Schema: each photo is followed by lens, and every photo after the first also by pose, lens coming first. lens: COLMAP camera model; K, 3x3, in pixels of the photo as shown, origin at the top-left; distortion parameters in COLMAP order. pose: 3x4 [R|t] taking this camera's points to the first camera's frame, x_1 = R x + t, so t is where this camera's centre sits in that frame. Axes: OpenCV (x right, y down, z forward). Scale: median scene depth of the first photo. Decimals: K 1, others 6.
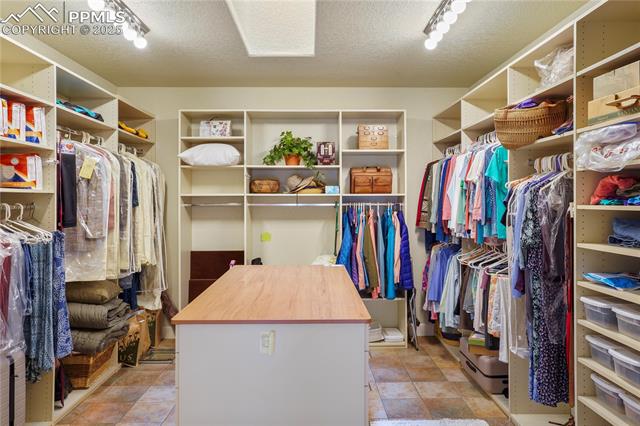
lens RADIAL K [[438.2, 0, 322.0], [0, 438.2, 208.9], [0, 0, 1]] dist [-0.000024, 0.000046]
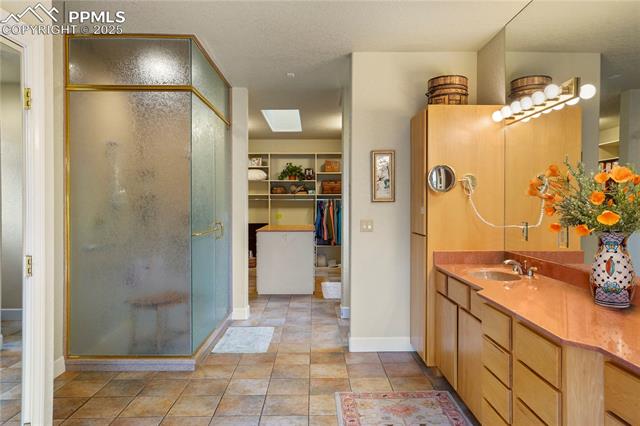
lens RADIAL K [[438.2, 0, 318.6], [0, 438.2, 213.7], [0, 0, 1]] dist [-0.000024, 0.000046]
pose [[0.999956, -0.000974, -0.009341, 0.072076], [0.001066, 0.999951, 0.009845, 0.035443], [0.009331, -0.009855, 0.999908, -1.015159]]
